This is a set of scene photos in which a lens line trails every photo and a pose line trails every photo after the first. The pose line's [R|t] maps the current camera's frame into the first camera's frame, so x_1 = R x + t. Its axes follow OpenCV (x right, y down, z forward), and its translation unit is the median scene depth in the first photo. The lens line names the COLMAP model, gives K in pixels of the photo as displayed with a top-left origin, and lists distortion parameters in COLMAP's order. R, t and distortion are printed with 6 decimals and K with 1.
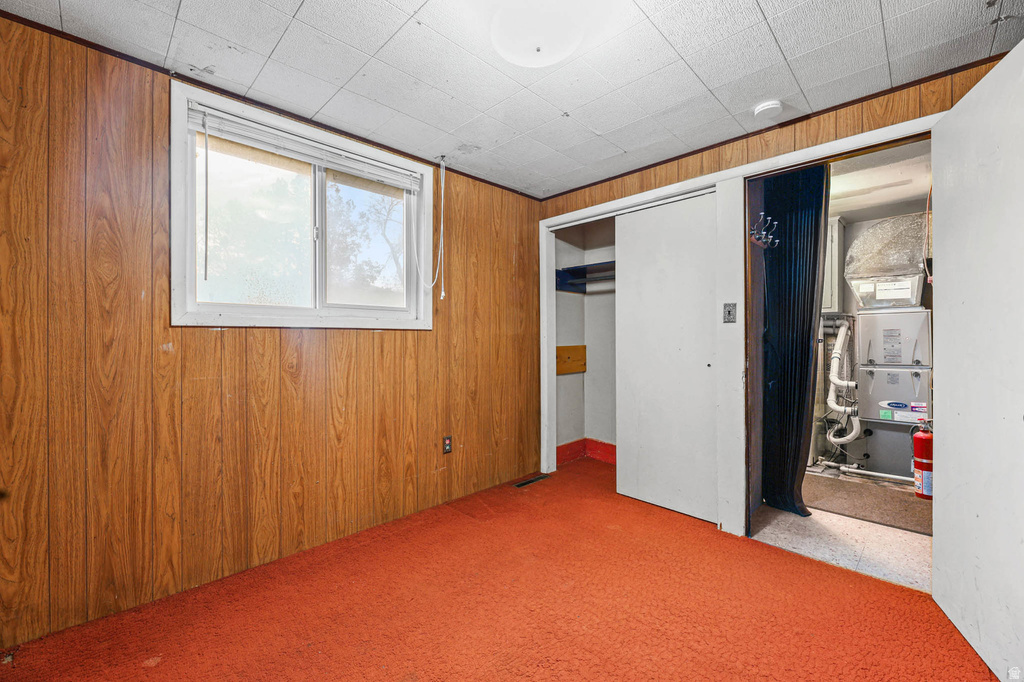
lens RADIAL K [[420.9, 0, 511.0], [0, 420.9, 335.3], [0, 0, 1]] dist [0.002114, 0.000199]
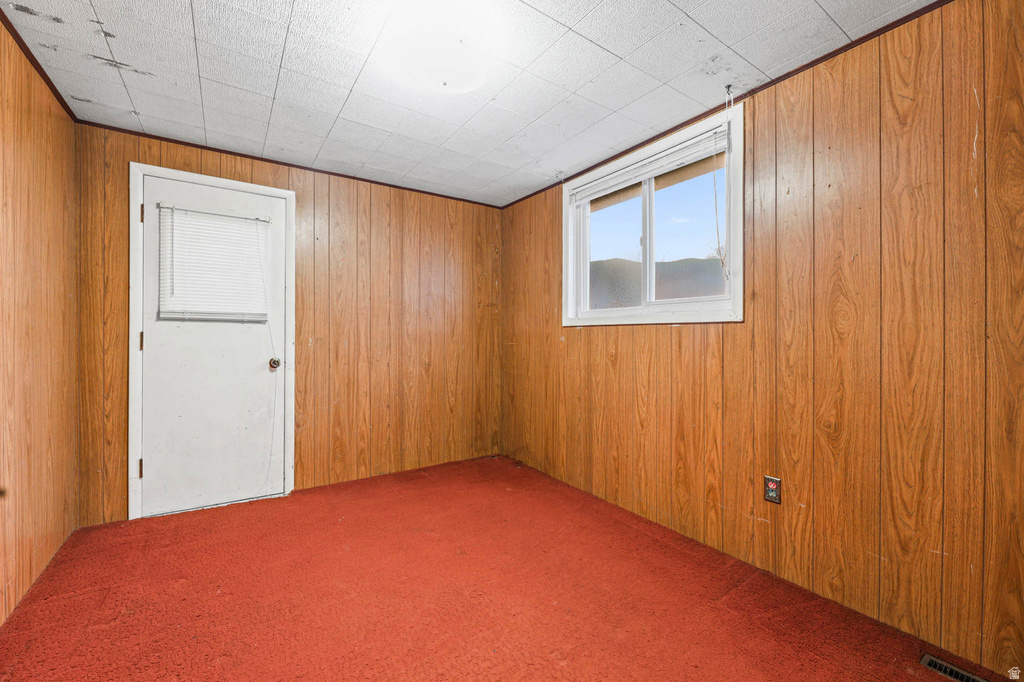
lens RADIAL K [[420.9, 0, 511.0], [0, 420.9, 335.3], [0, 0, 1]] dist [0.002114, 0.000199]
pose [[-0.193864, -0.003429, -0.981022, 0.661729], [0.001998, 0.999990, -0.003891, 0.014090], [0.981026, -0.002715, -0.193855, 0.795724]]
